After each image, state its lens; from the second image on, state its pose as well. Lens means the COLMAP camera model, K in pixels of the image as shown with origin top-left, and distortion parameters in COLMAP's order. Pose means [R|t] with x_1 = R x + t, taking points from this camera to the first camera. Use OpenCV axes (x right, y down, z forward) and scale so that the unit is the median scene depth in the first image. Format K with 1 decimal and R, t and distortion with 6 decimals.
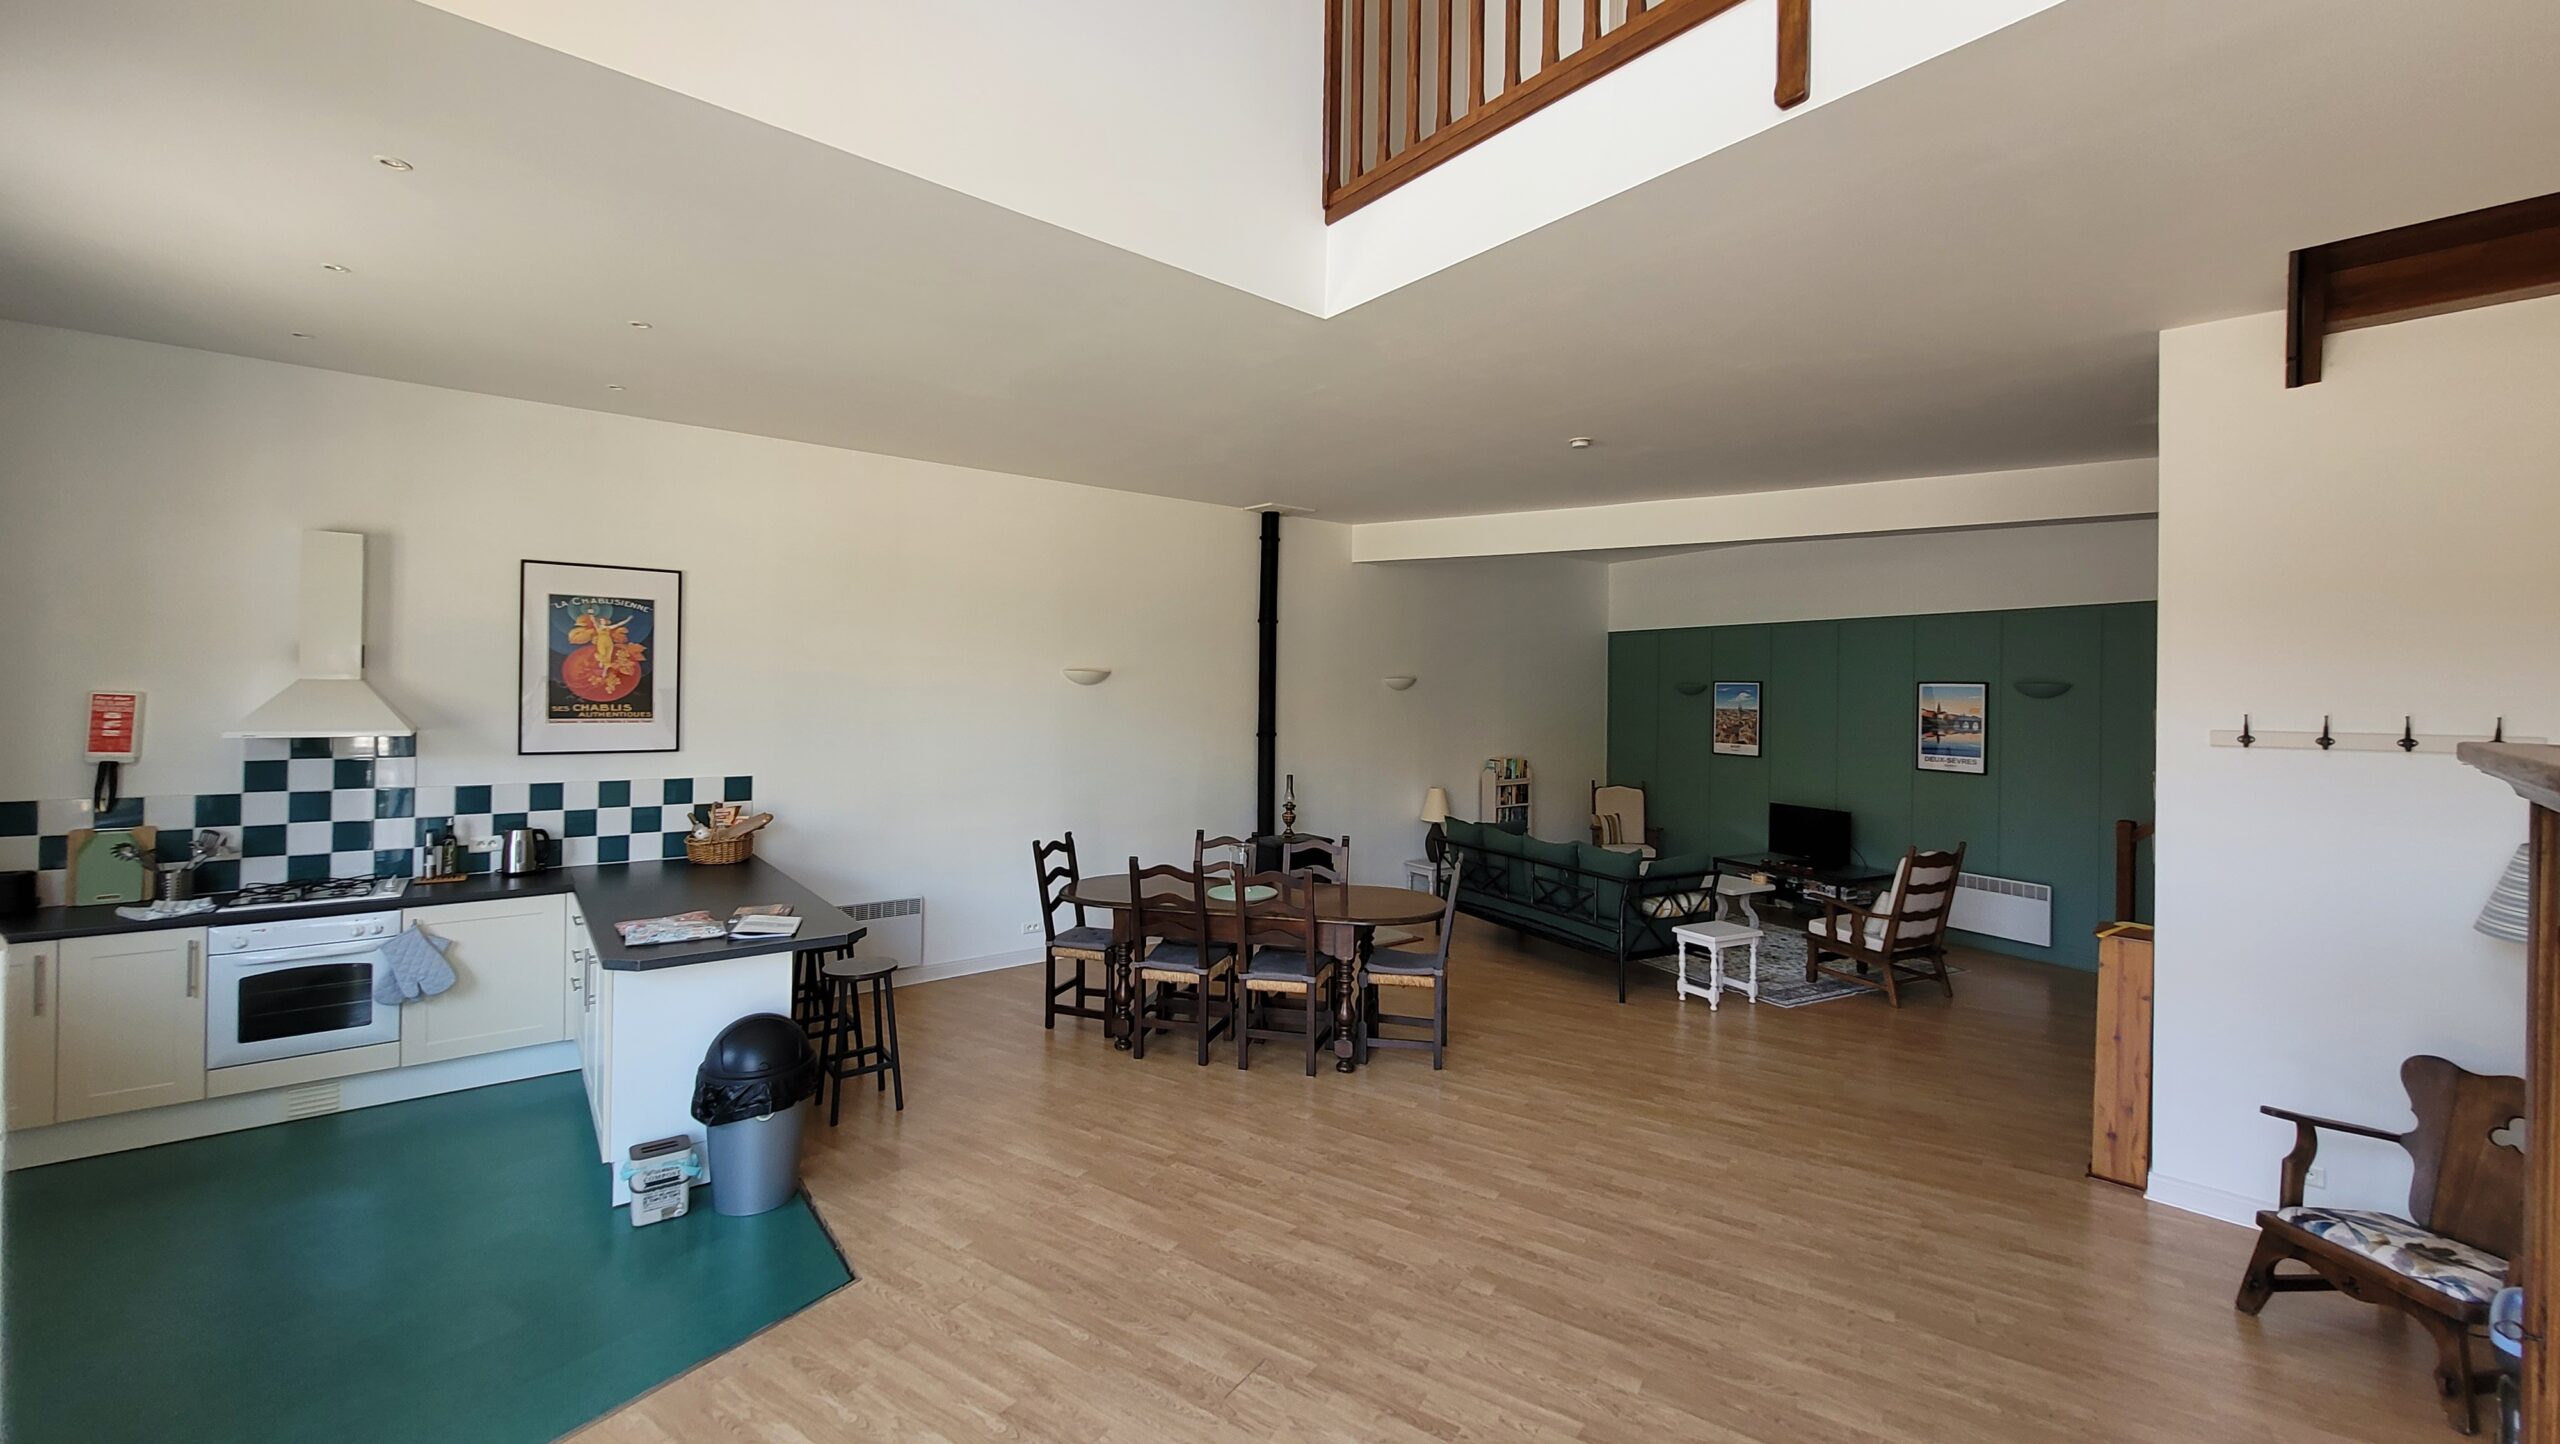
lens RADIAL K [[1002.9, 0, 1273.8], [0, 1002.9, 708.6], [0, 0, 1]] dist [-0.000603, 0.000421]
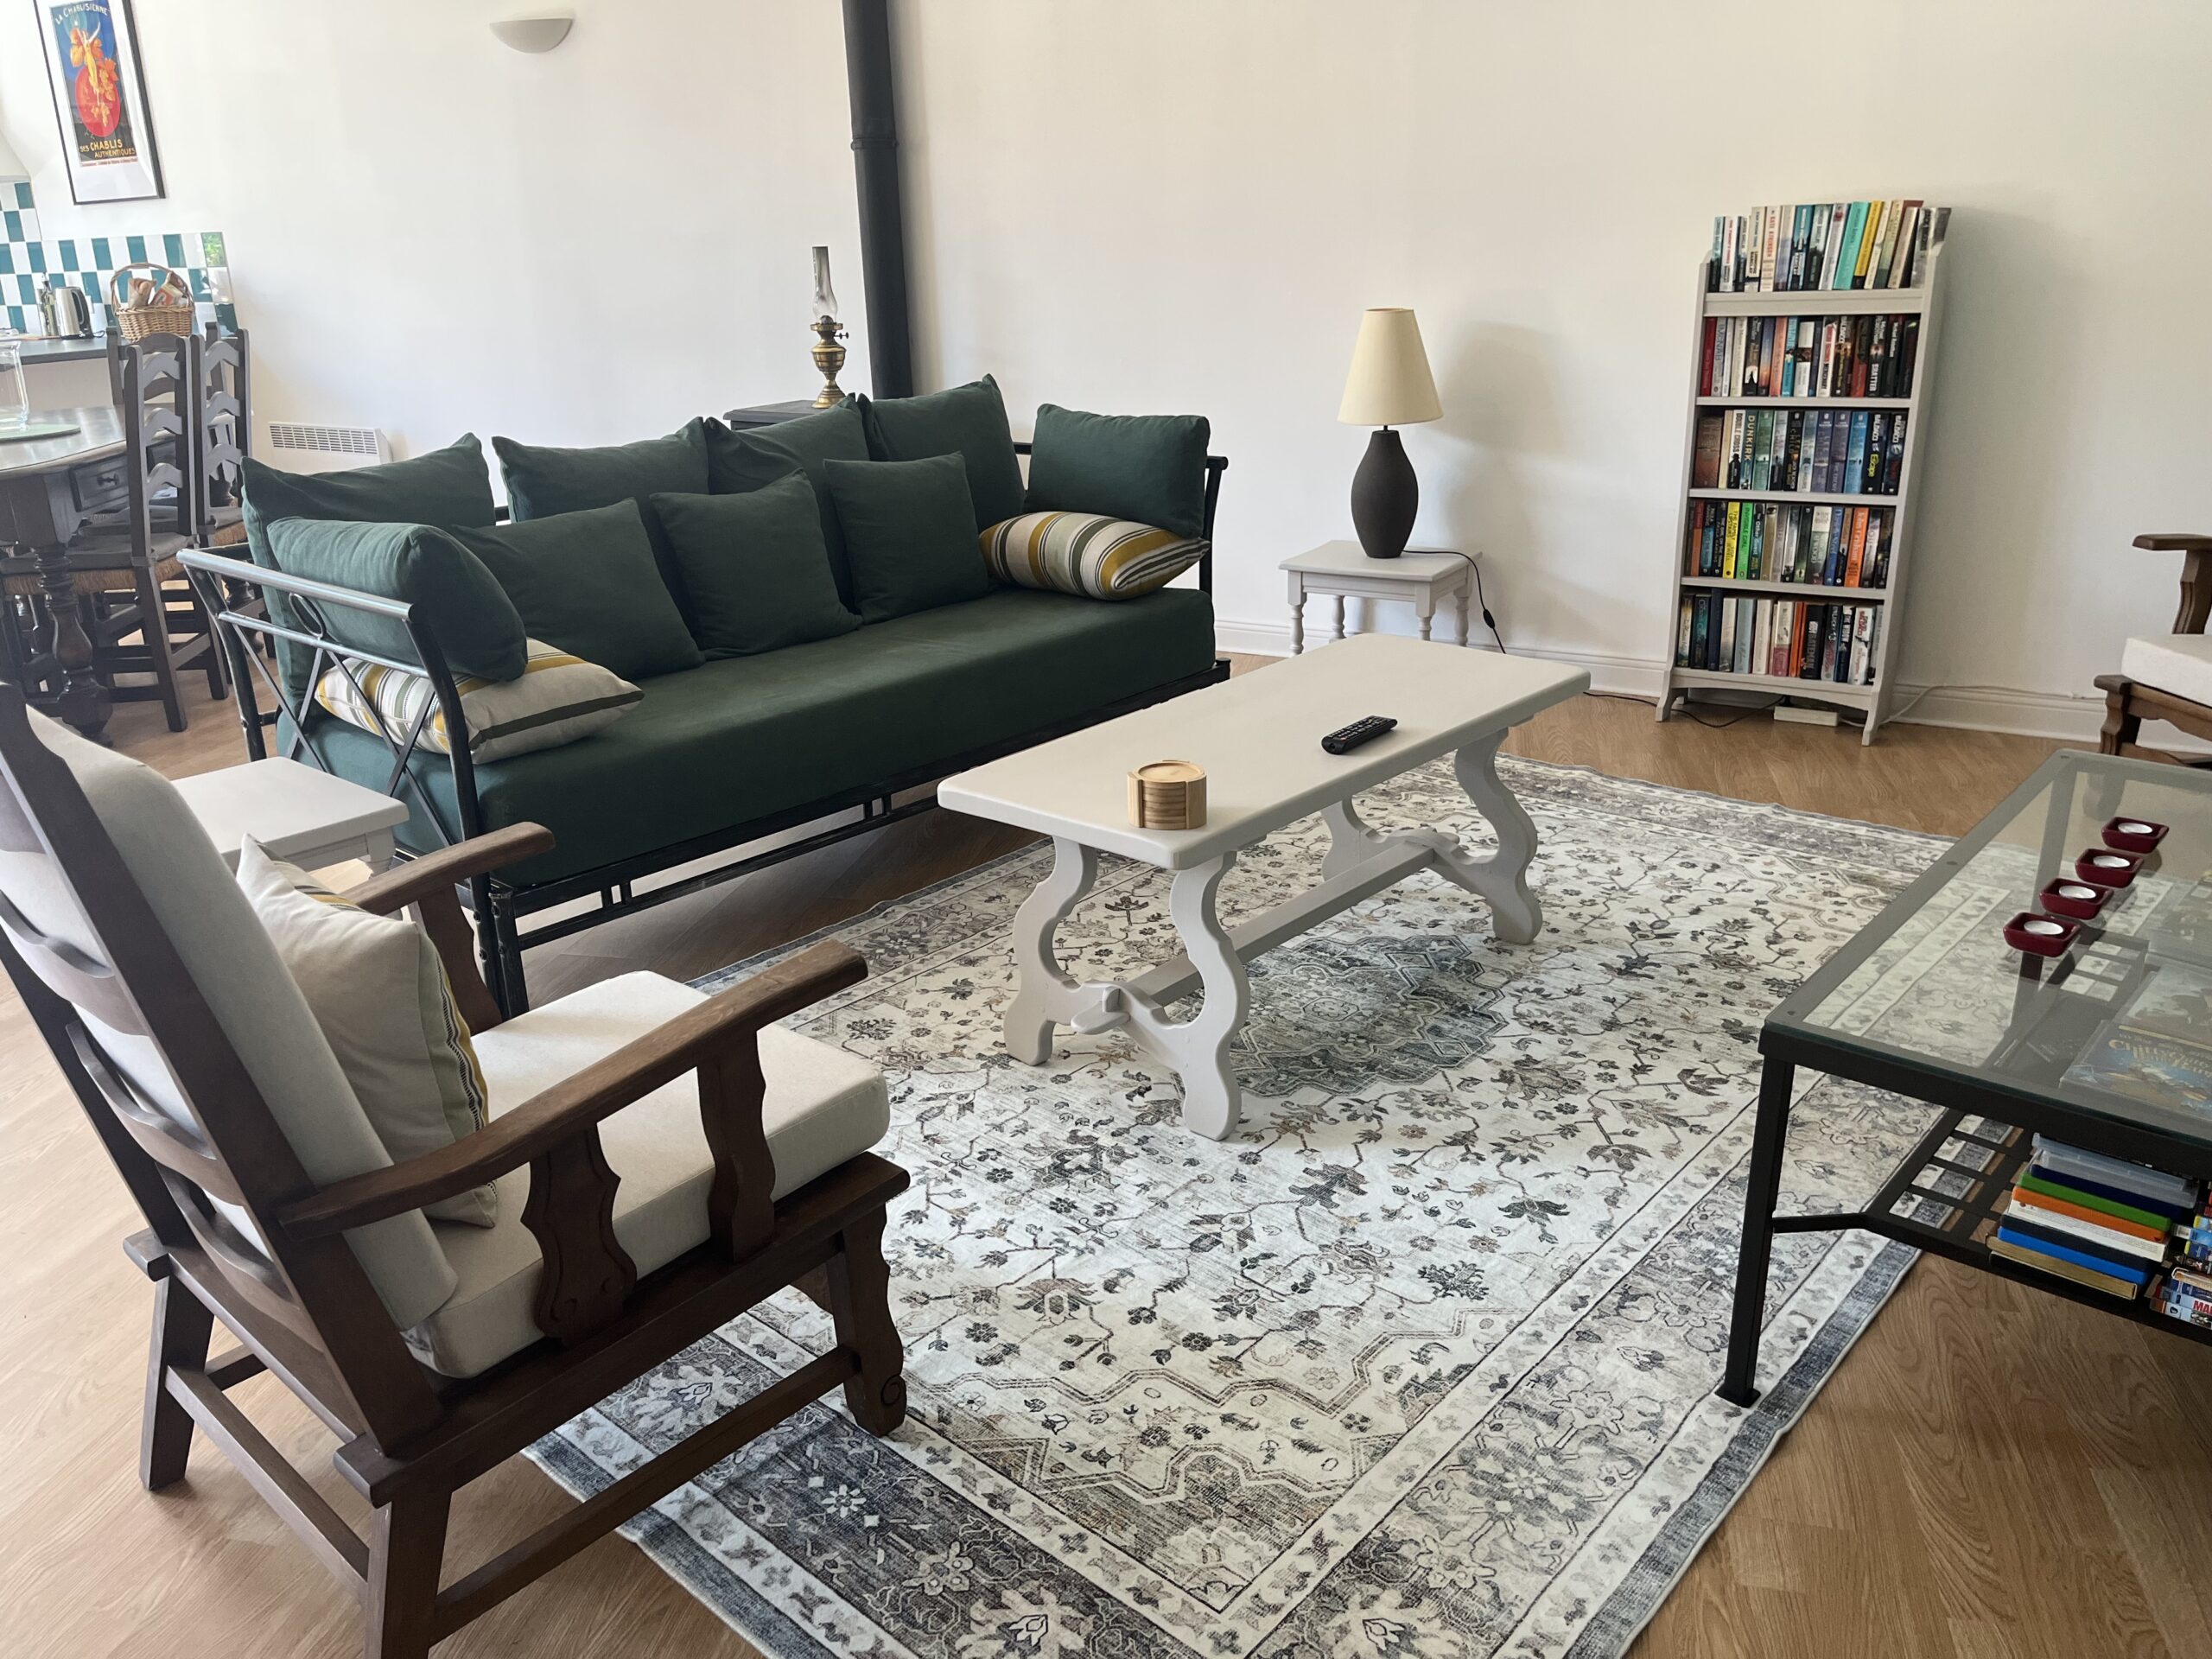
lens RADIAL K [[1667.8, 0, 1101.3], [0, 1667.8, 833.9], [0, 0, 1]] dist [0.057217, -0.079344]
pose [[0.358479, 0.292083, -0.886668, 0.895380], [0.017322, 0.947549, 0.319141, 0.094969], [0.933377, -0.129764, 0.334617, 1.050029]]
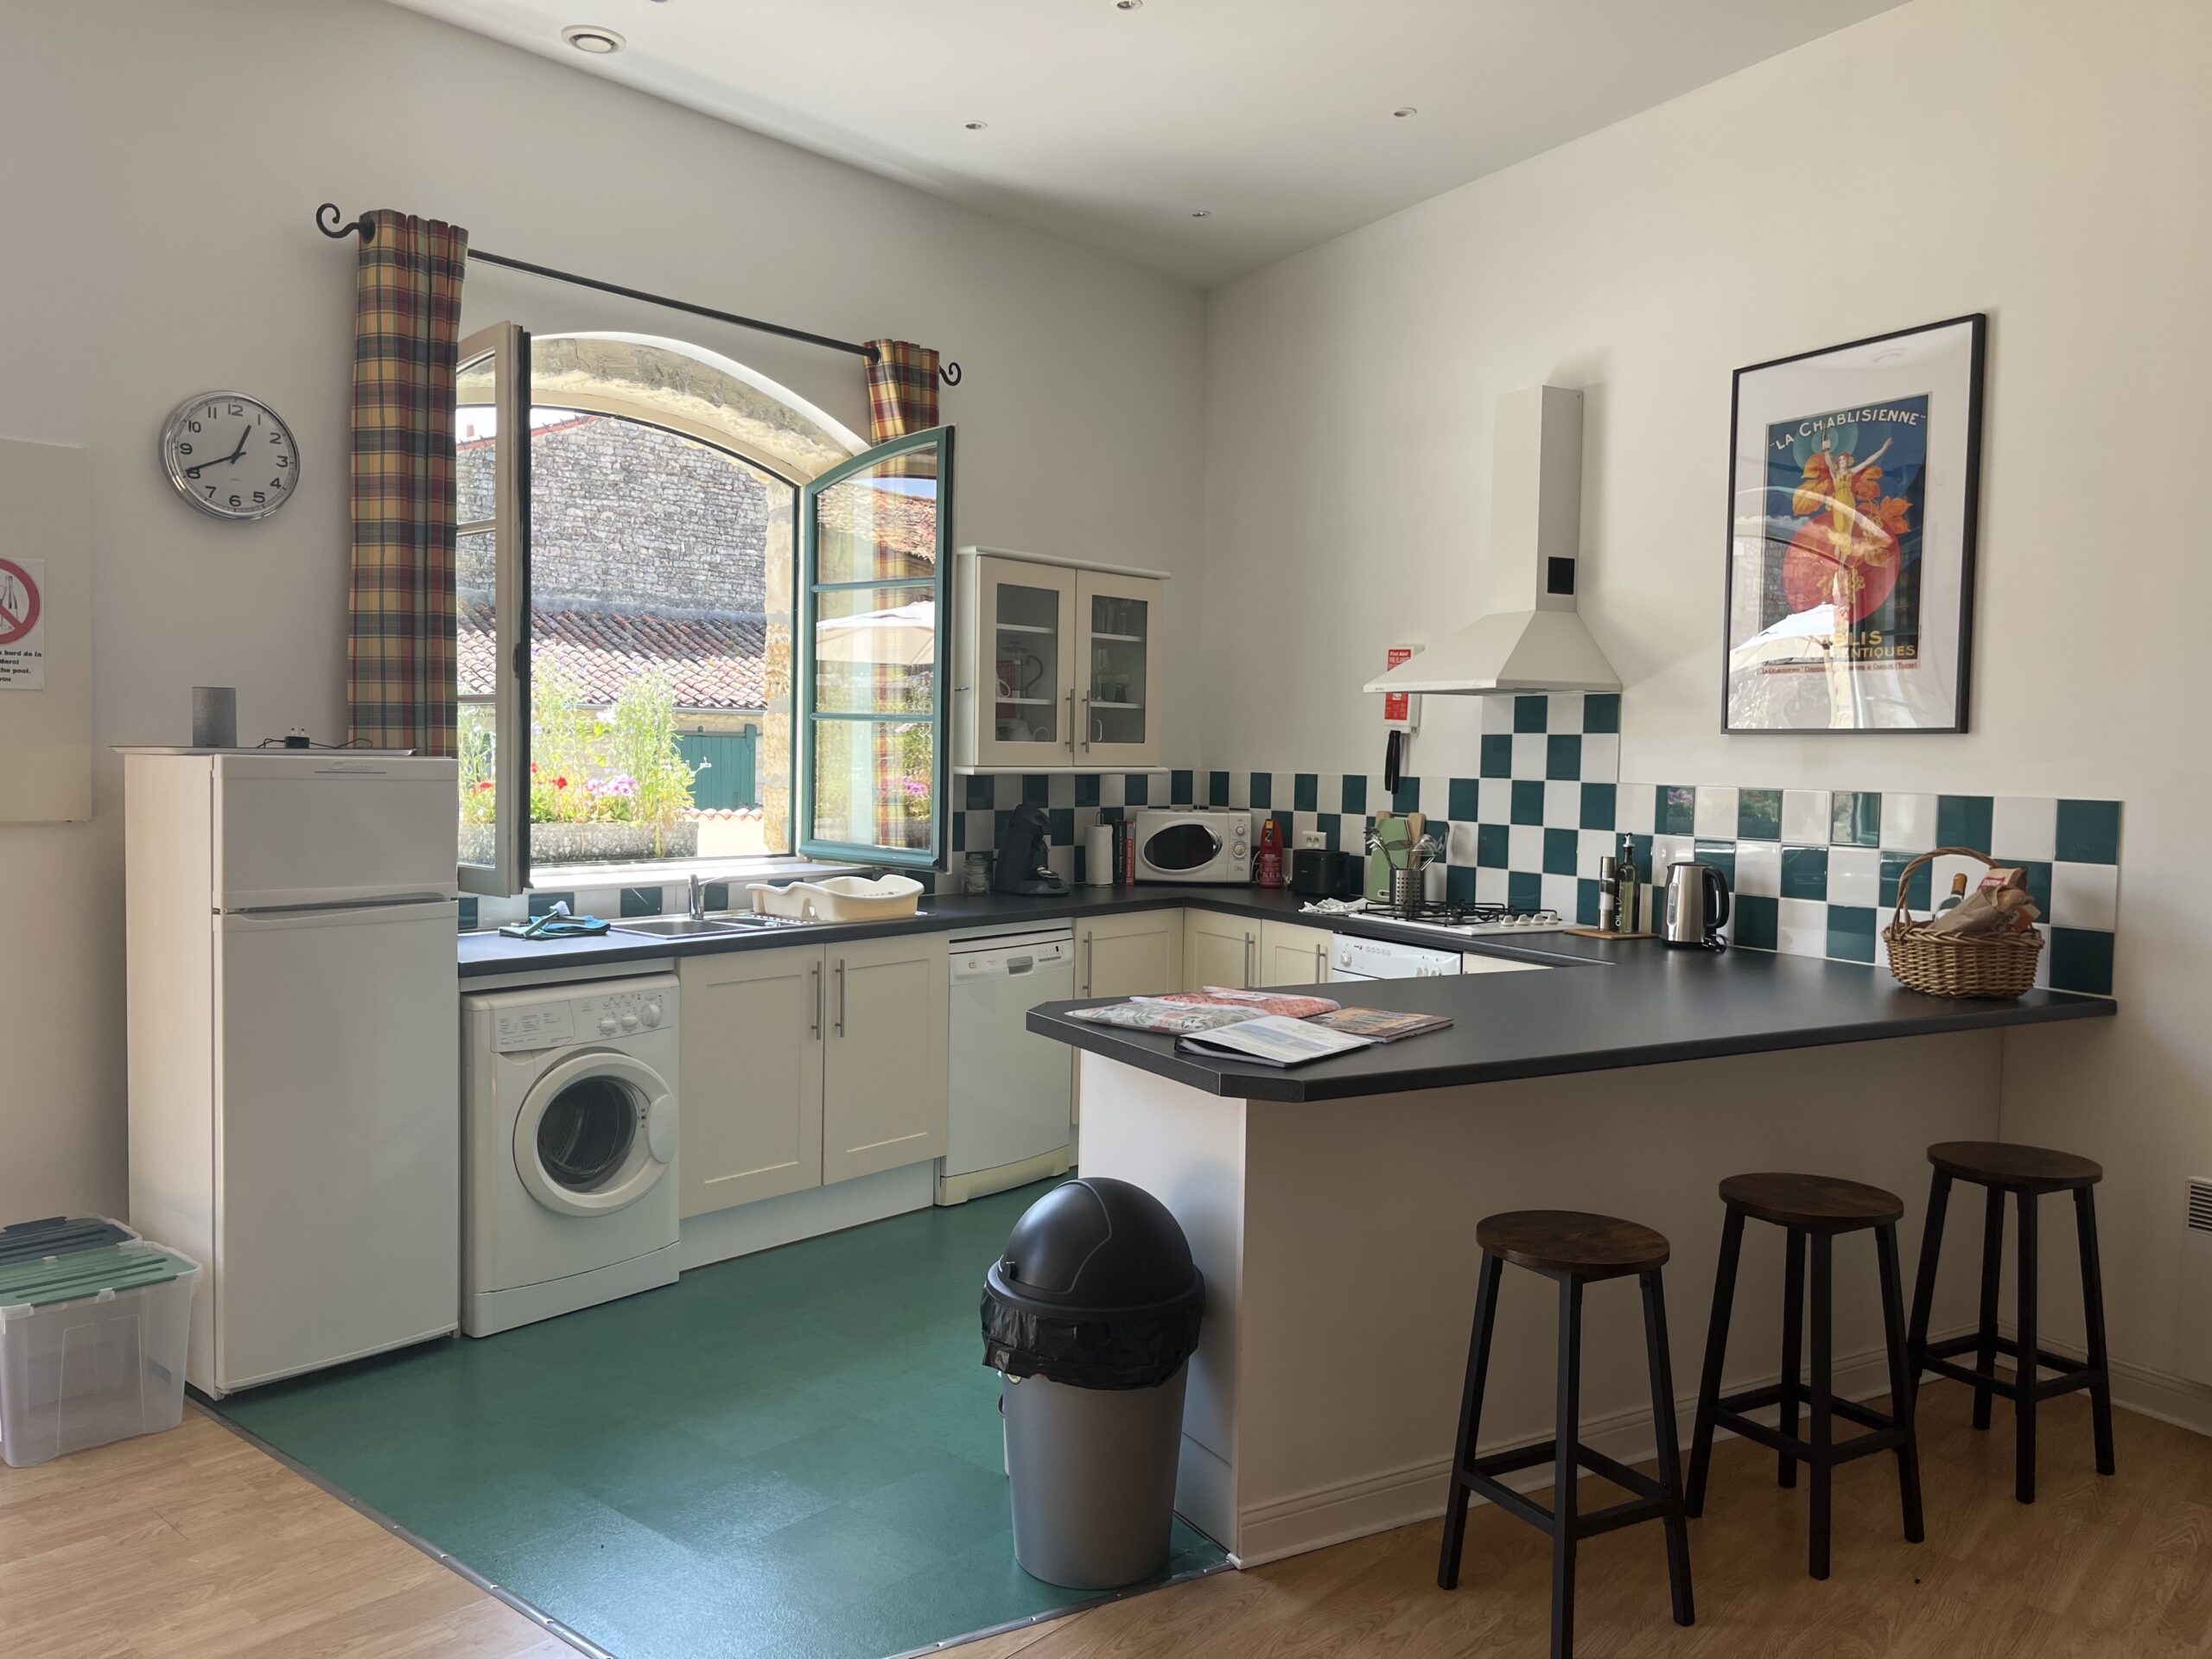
lens RADIAL K [[1667.8, 0, 1102.5], [0, 1667.8, 832.4], [0, 0, 1]] dist [0.057217, -0.079344]
pose [[-0.141267, 0.033688, -0.989398, 0.164056], [-0.034186, 0.998659, 0.038885, 0.062112], [0.989381, 0.039316, -0.139926, 0.650780]]
